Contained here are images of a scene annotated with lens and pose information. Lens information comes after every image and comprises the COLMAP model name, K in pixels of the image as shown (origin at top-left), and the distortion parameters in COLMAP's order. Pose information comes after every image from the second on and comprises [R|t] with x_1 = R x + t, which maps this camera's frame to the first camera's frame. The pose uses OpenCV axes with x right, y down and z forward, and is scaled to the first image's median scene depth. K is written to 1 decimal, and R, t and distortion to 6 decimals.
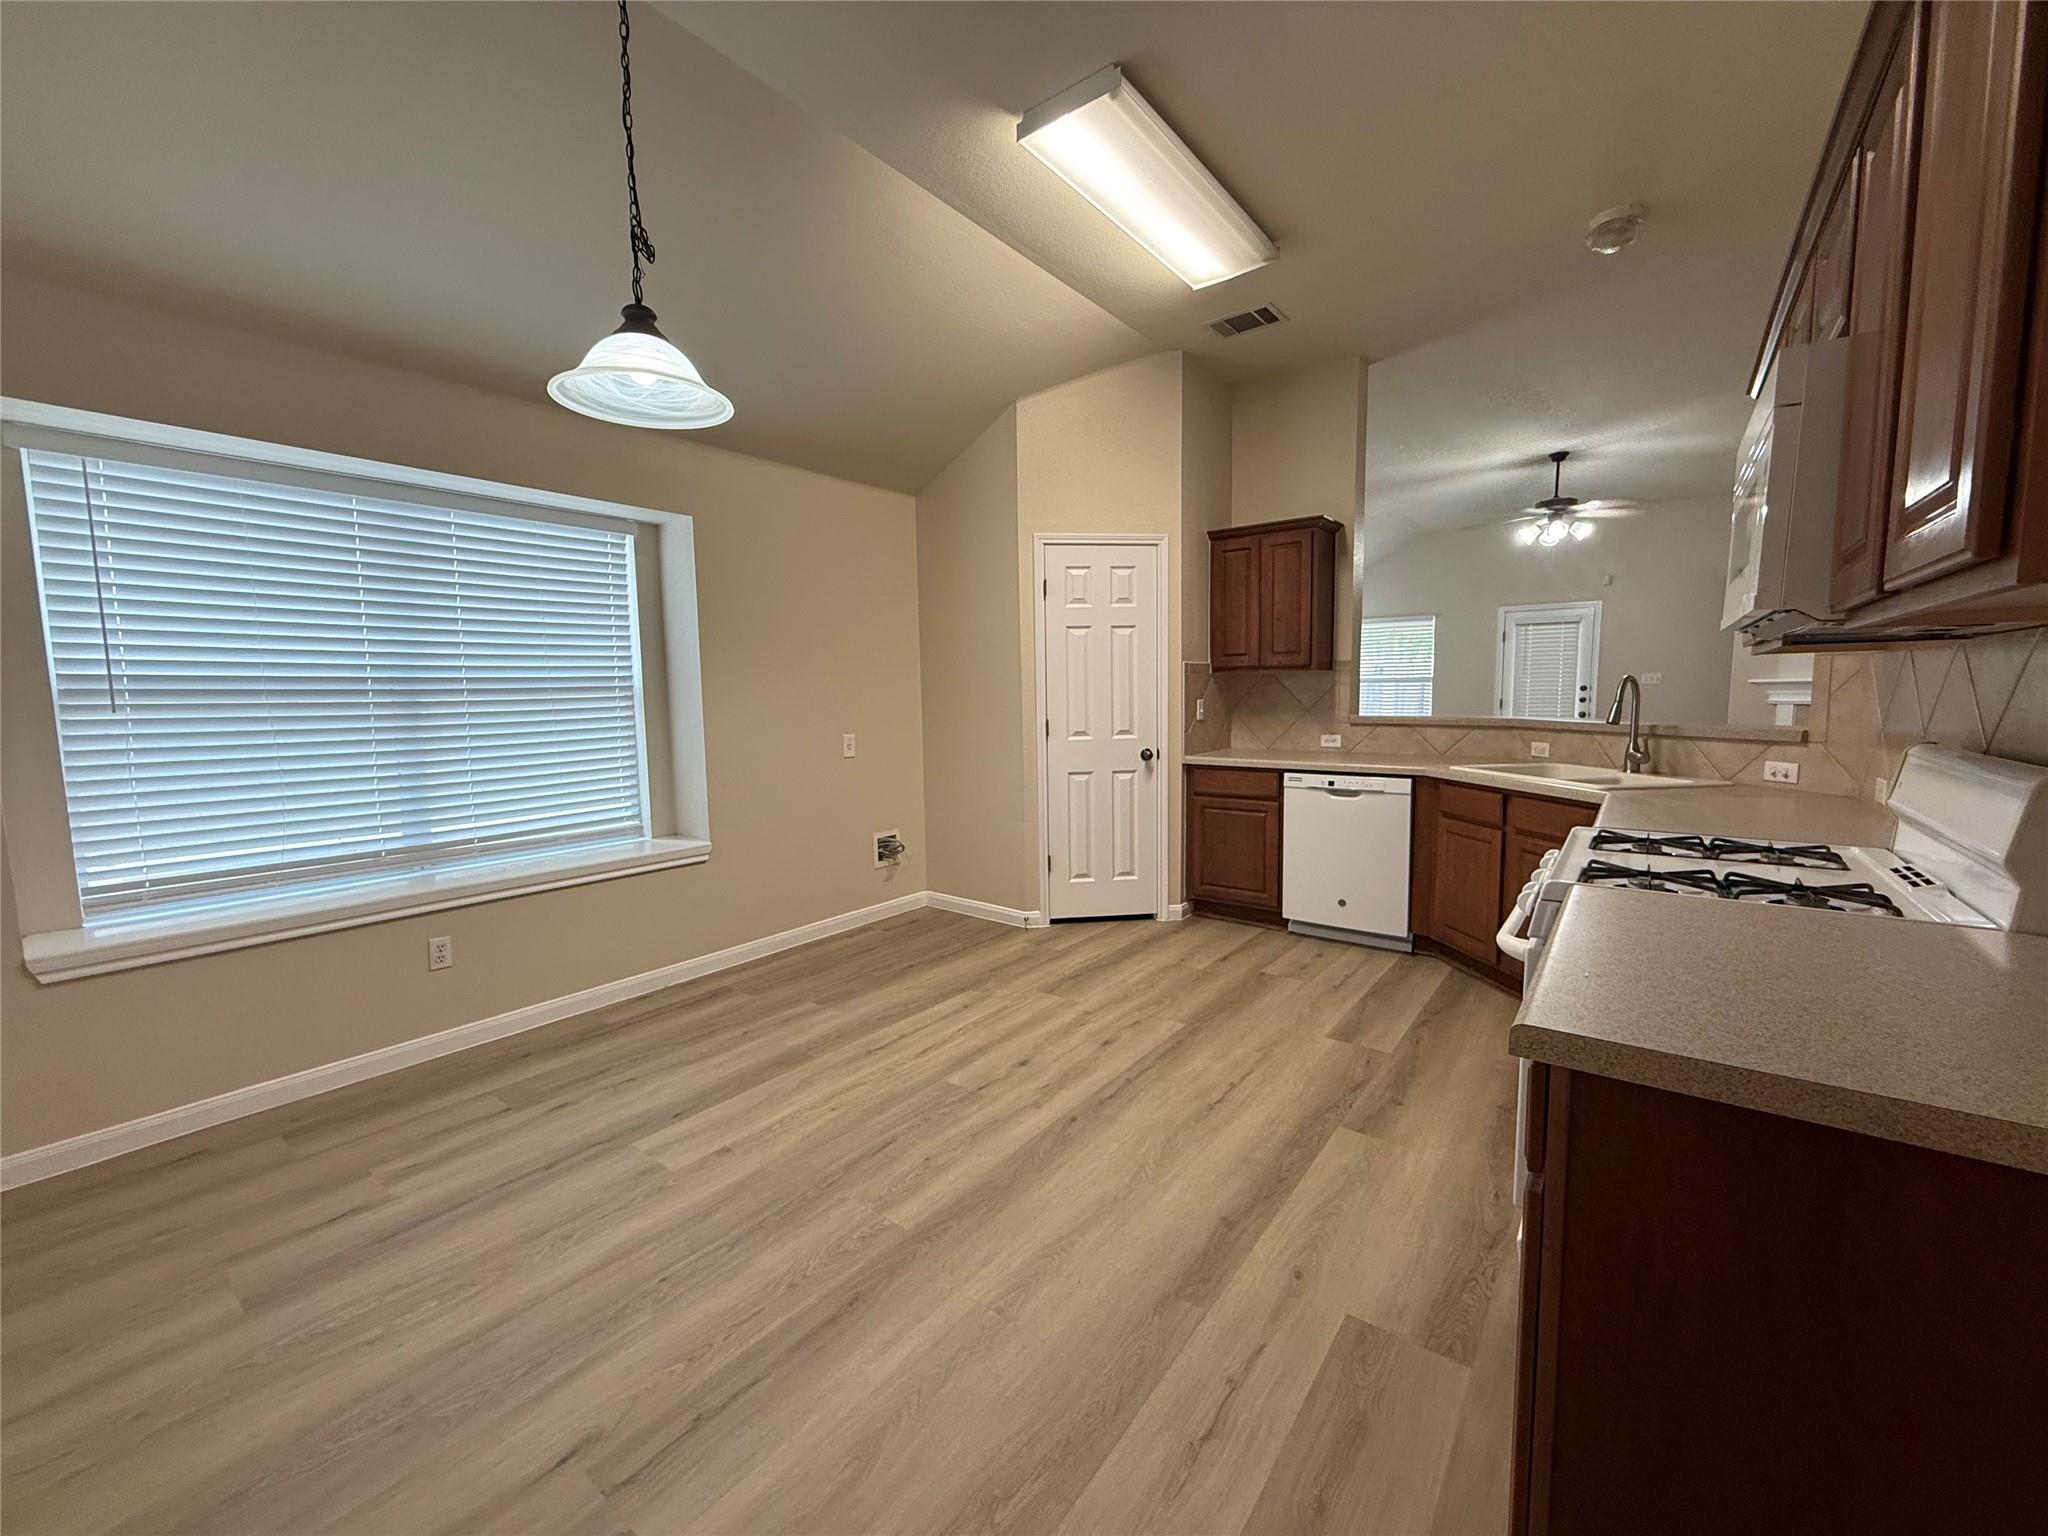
lens RADIAL K [[816.9, 0, 1018.4], [0, 816.9, 769.2], [0, 0, 1]] dist [0.000455, 0.000002]
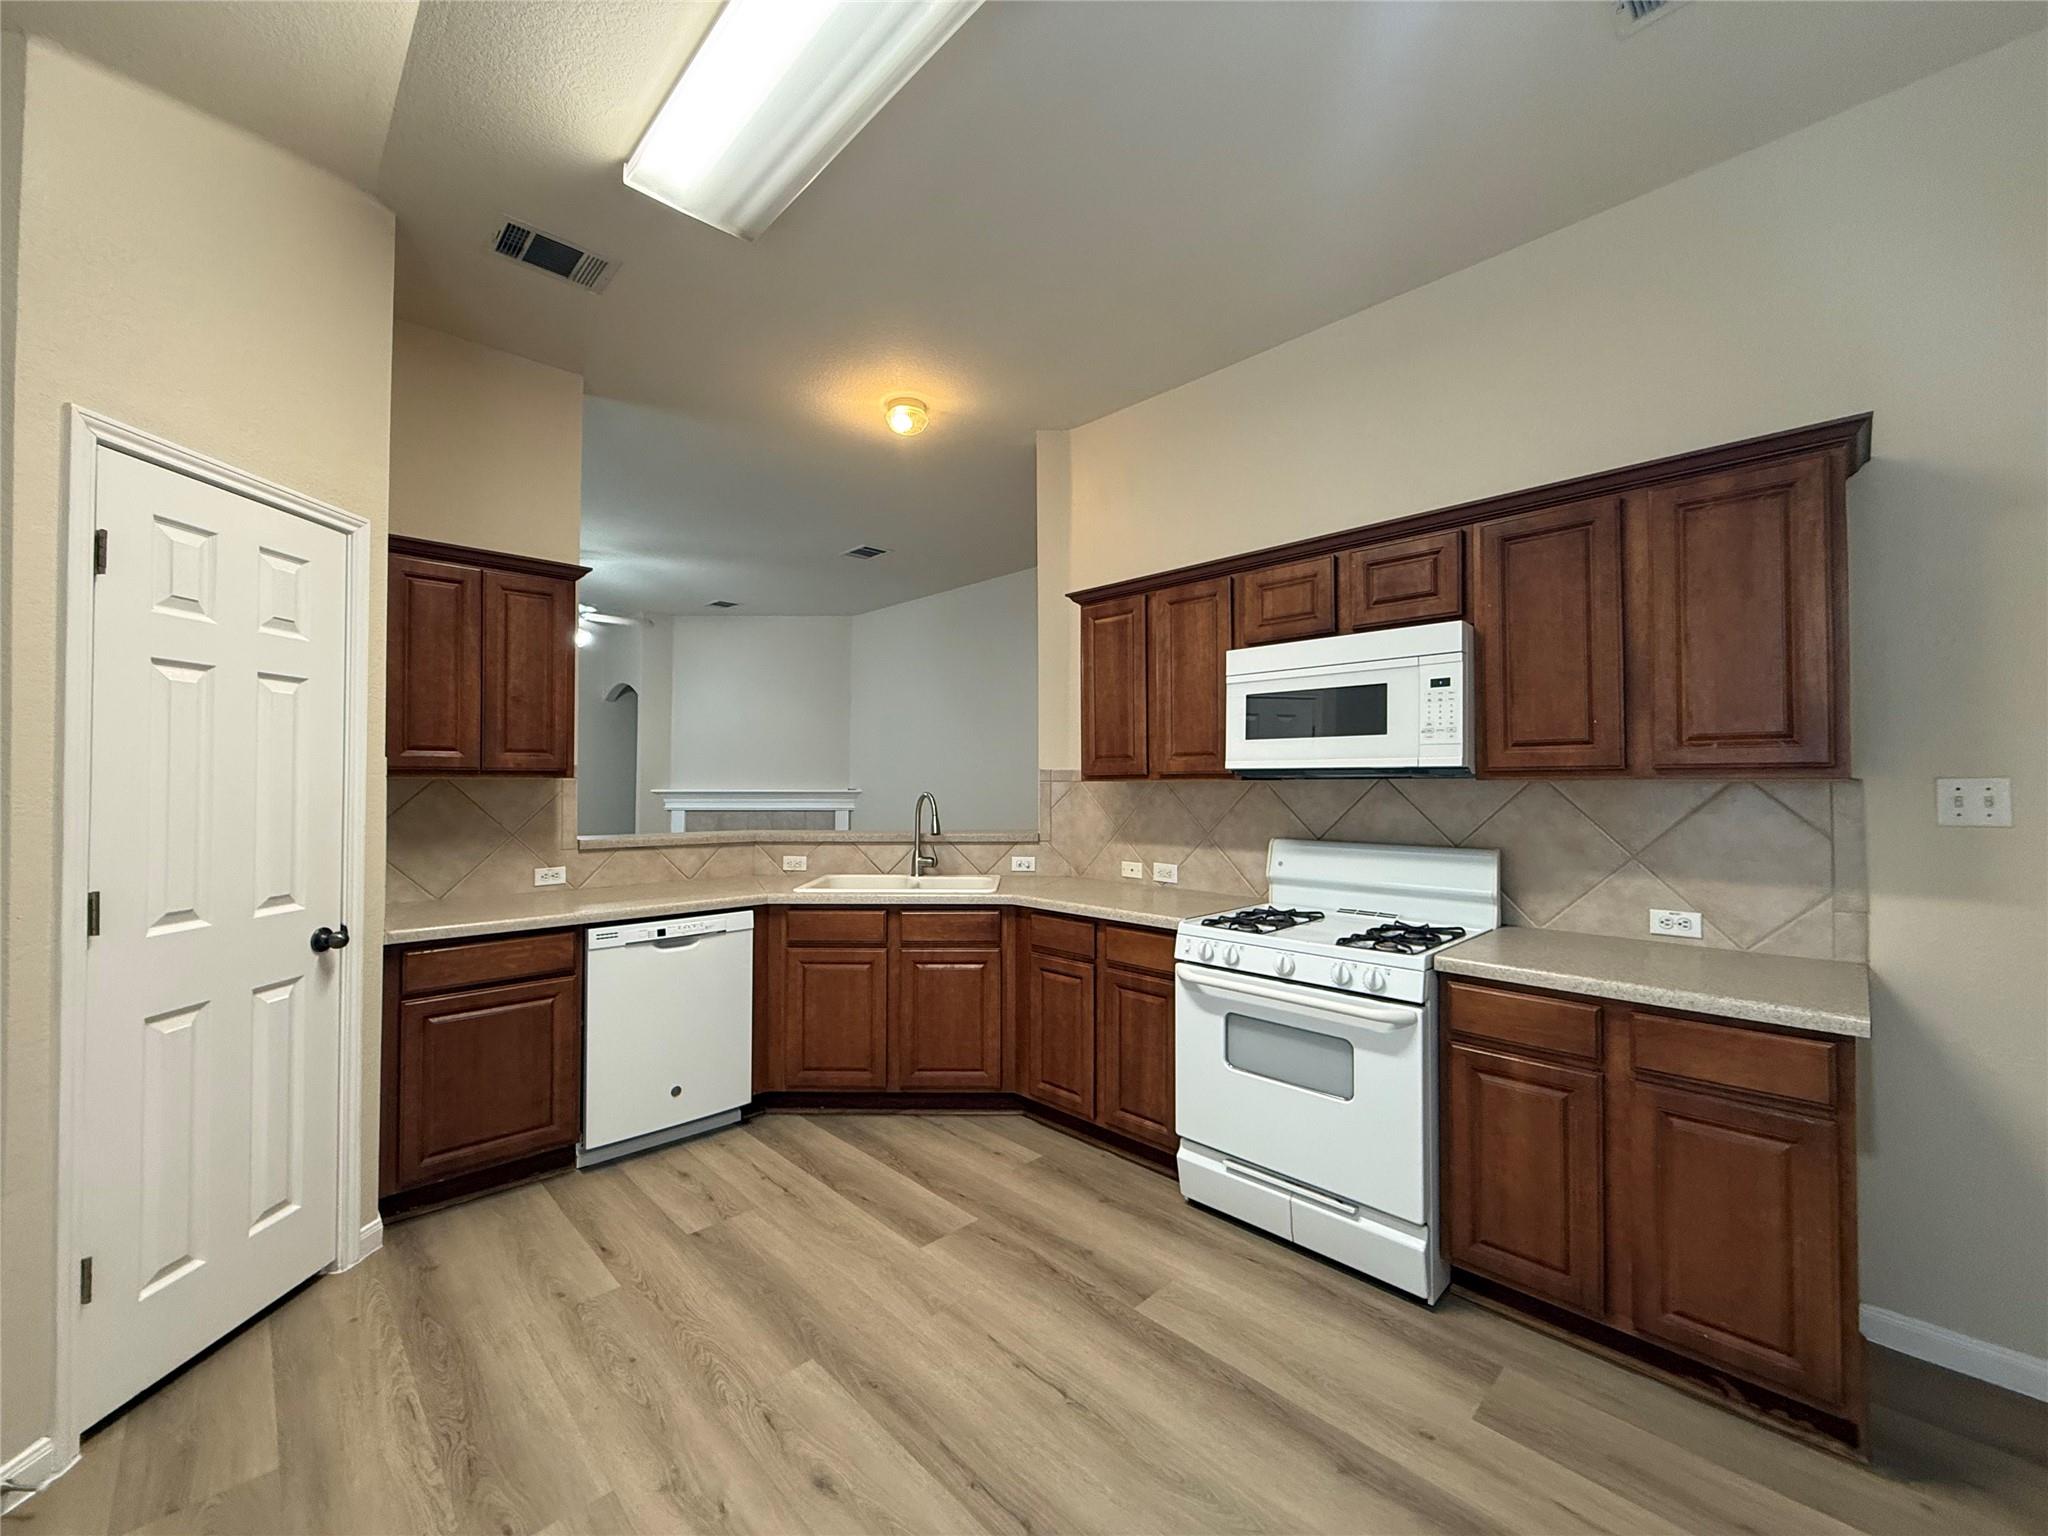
lens RADIAL K [[816.9, 0, 1018.4], [0, 816.9, 769.2], [0, 0, 1]] dist [0.000455, 0.000002]
pose [[0.146317, 0.031779, 0.988727, -0.363247], [0.092520, 0.994663, -0.045661, -0.078341], [-0.984902, 0.098159, 0.142596, 0.669271]]
